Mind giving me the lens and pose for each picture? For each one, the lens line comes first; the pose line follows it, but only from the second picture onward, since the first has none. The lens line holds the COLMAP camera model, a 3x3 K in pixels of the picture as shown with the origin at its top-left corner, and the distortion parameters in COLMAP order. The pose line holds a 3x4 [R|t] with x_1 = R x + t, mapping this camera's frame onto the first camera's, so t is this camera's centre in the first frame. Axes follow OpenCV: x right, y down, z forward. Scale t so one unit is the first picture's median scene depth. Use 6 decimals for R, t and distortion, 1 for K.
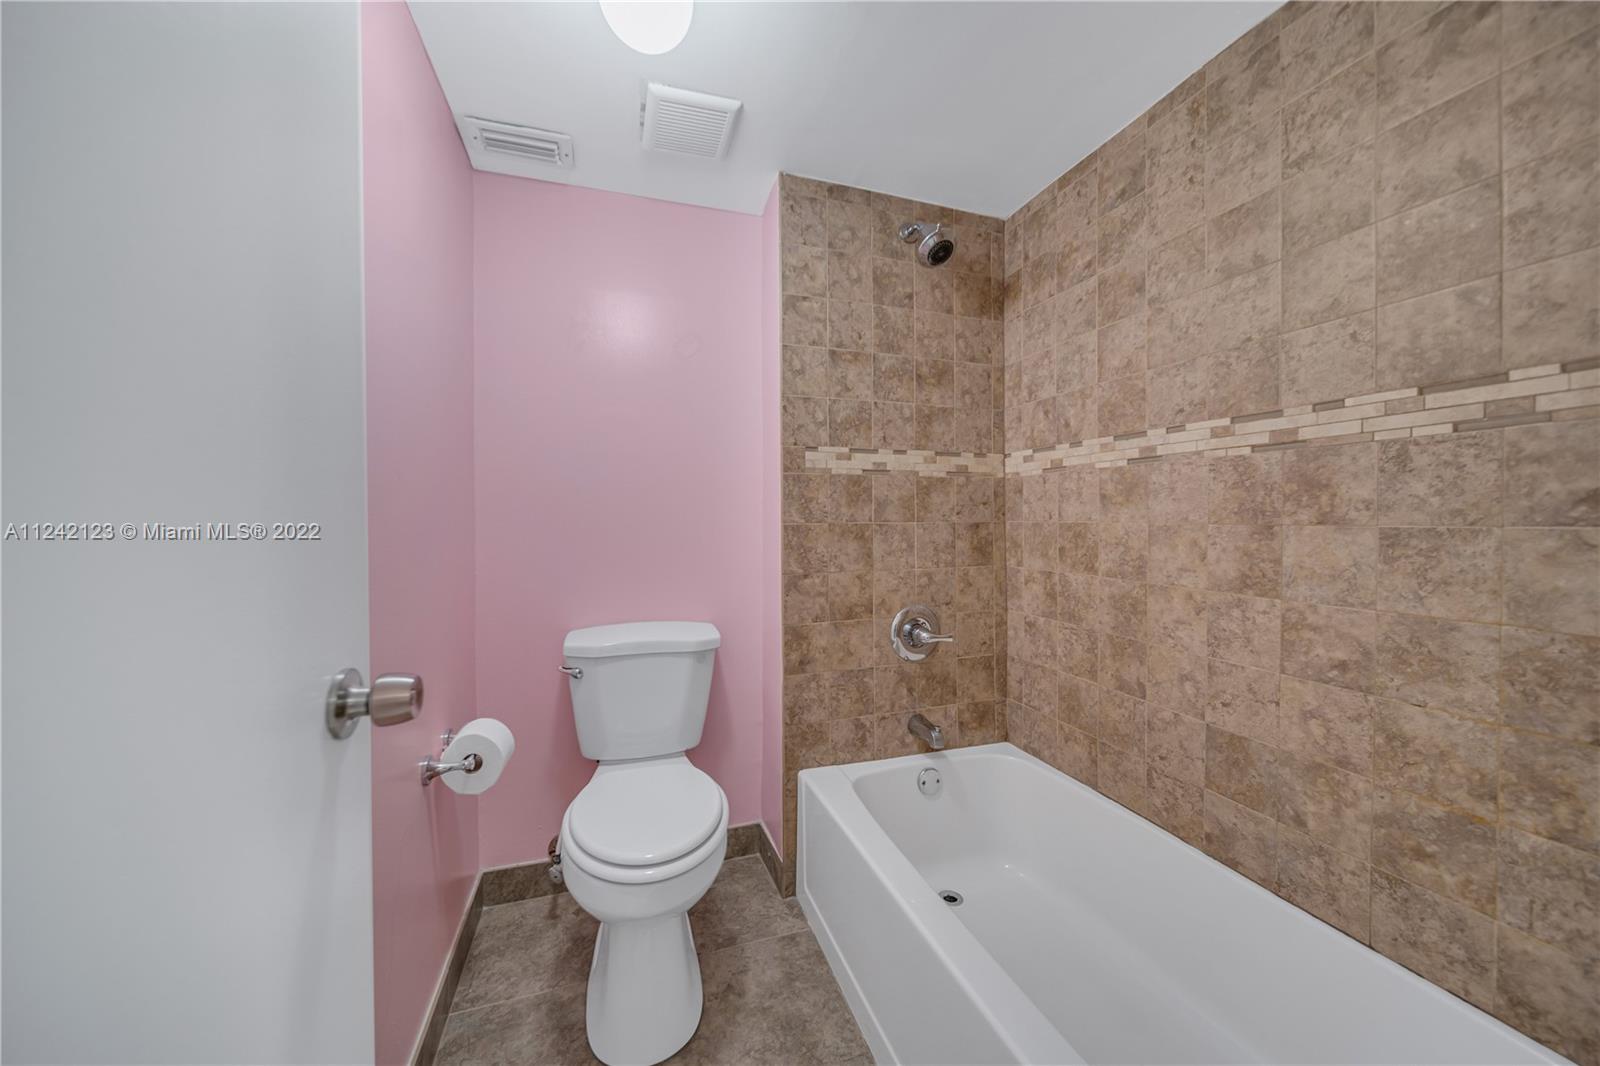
lens RADIAL K [[573.5, 0, 795.5], [0, 573.5, 521.4], [0, 0, 1]] dist [-0.000223, -0.001124]
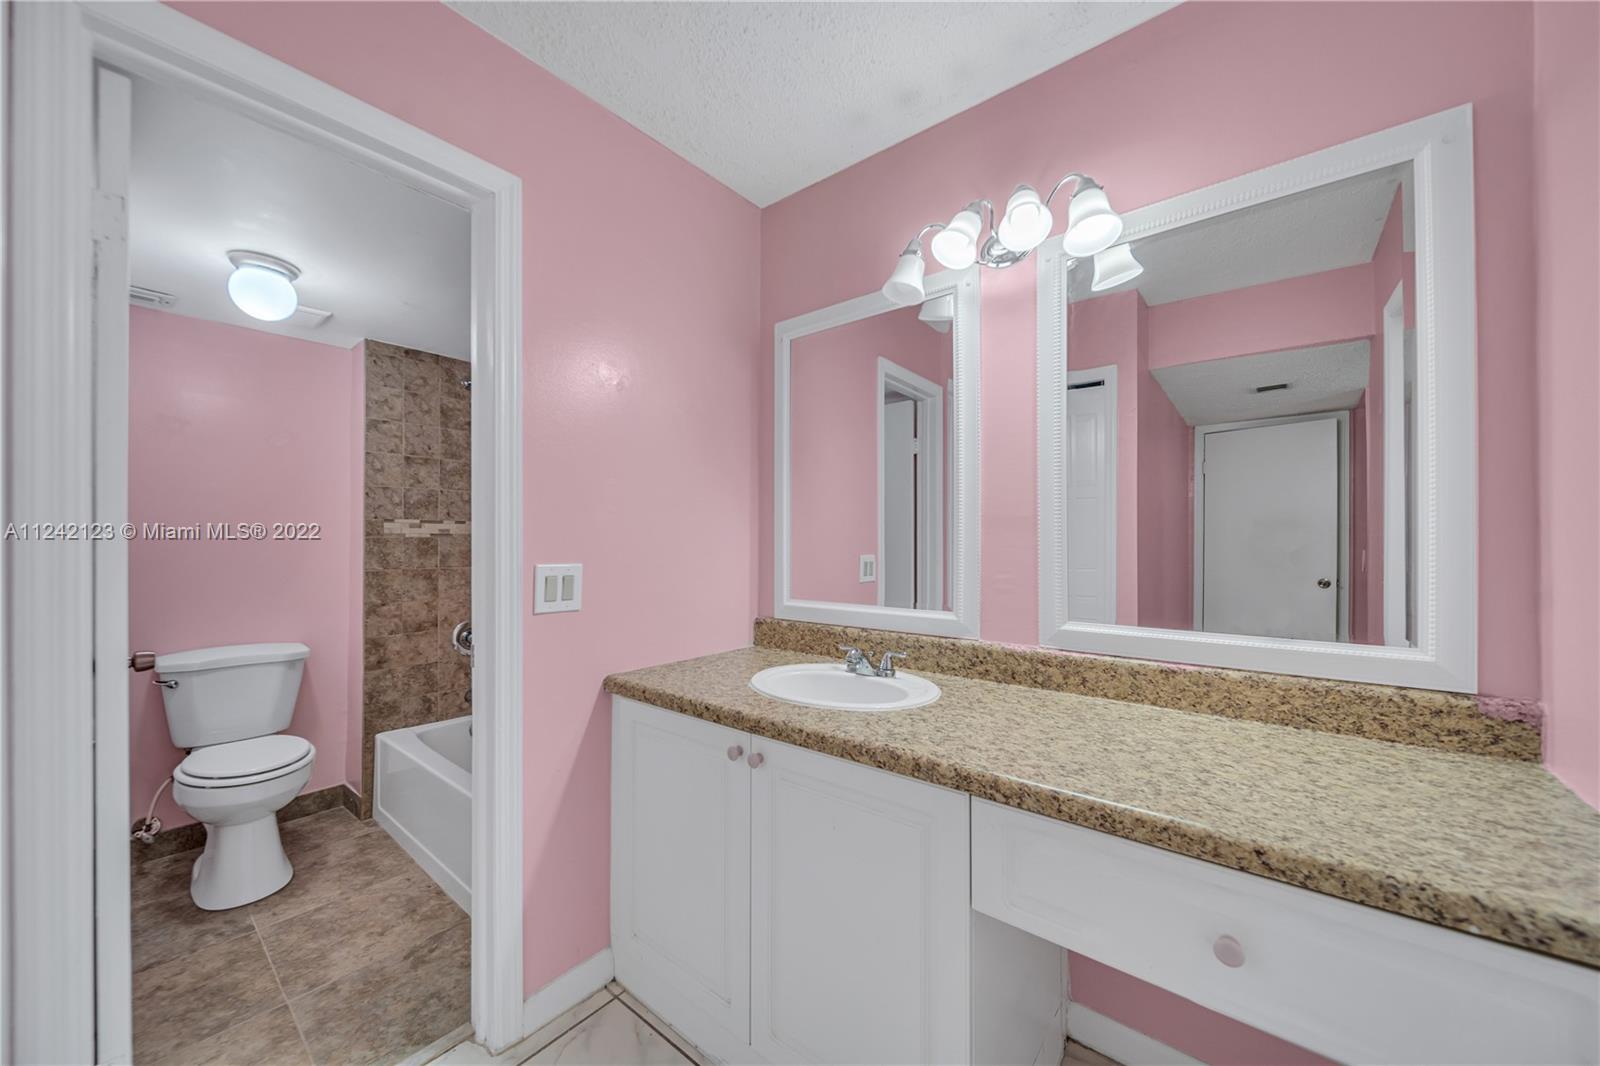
lens RADIAL K [[573.5, 0, 804.3], [0, 573.5, 536.9], [0, 0, 1]] dist [-0.000223, -0.001124]
pose [[0.834818, 0.006152, 0.550492, 0.110502], [0.012679, 0.999457, -0.030398, -0.023492], [-0.550380, 0.032357, 0.834287, -0.872496]]
